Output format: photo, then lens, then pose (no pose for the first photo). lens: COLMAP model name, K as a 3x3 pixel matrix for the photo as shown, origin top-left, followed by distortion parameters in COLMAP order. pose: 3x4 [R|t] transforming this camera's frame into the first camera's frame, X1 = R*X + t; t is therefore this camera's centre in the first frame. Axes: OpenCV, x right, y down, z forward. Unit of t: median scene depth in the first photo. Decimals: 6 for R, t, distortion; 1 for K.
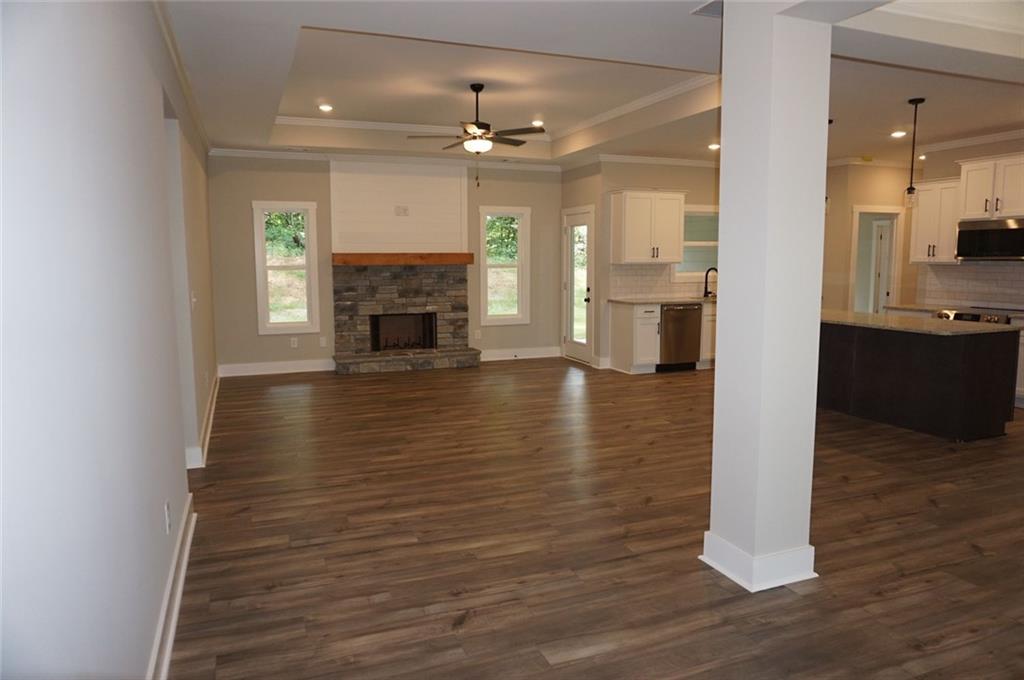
lens RADIAL K [[683.4, 0, 510.3], [0, 683.4, 344.9], [0, 0, 1]] dist [-0.057208, 0.041481]
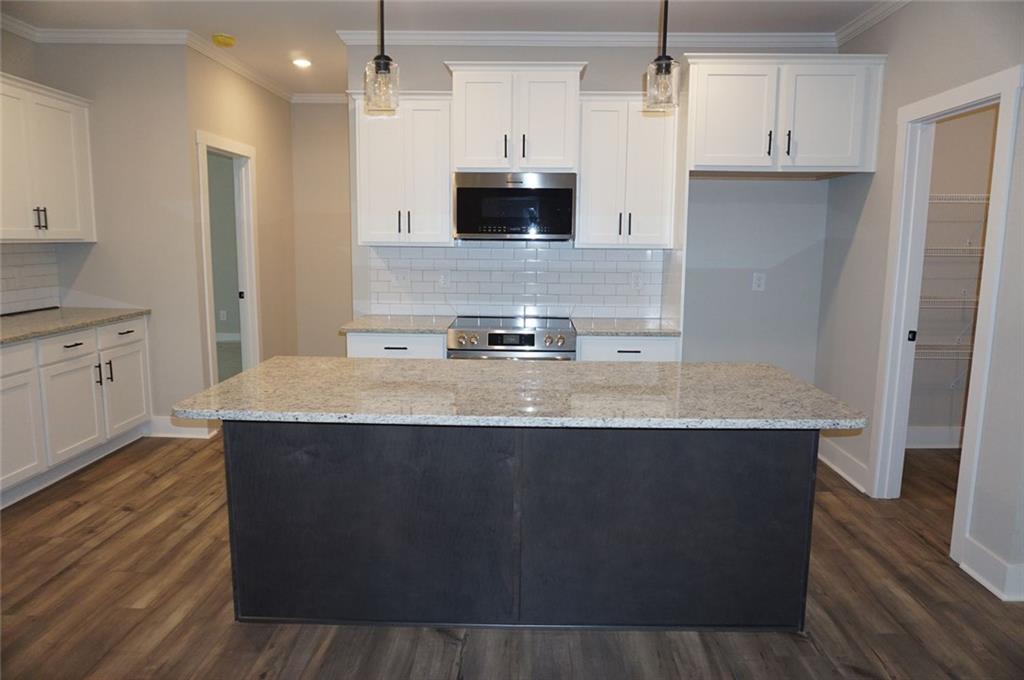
lens RADIAL K [[683.4, 0, 510.3], [0, 683.4, 344.9], [0, 0, 1]] dist [-0.057208, 0.041481]
pose [[0.388614, -0.128155, 0.912445, 0.111533], [0.102734, 0.990132, 0.095312, -0.070358], [-0.915655, 0.056700, 0.397945, 0.588076]]
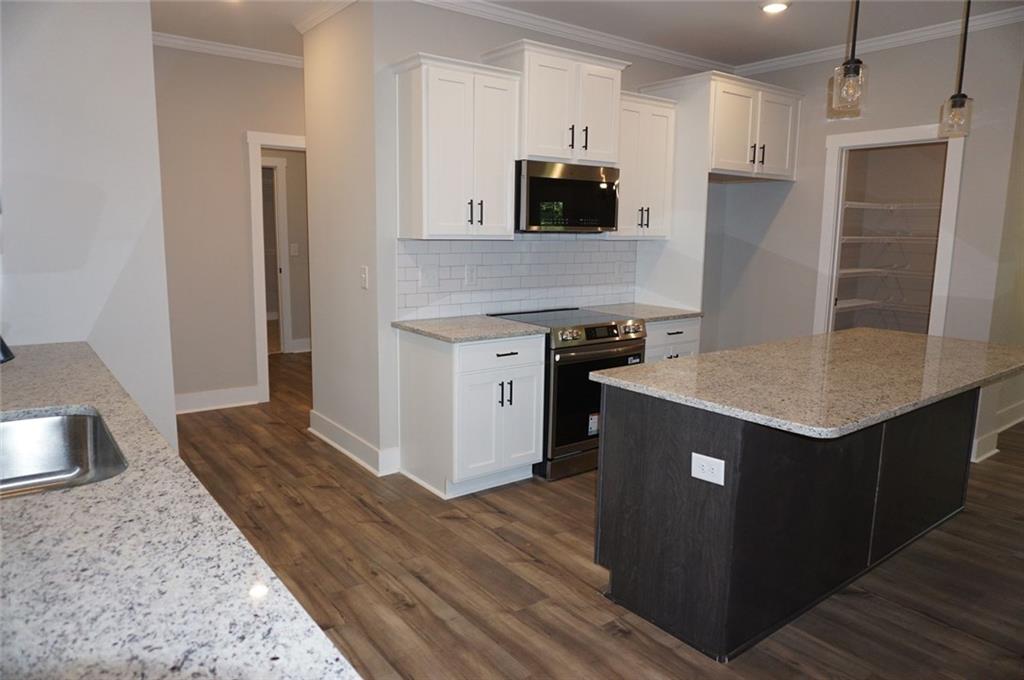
lens RADIAL K [[683.4, 0, 510.3], [0, 683.4, 344.9], [0, 0, 1]] dist [-0.057208, 0.041481]
pose [[-0.279393, -0.150599, 0.948293, 0.110094], [0.113917, 0.975449, 0.188475, -0.114258], [-0.953395, 0.160685, -0.255378, 0.936922]]
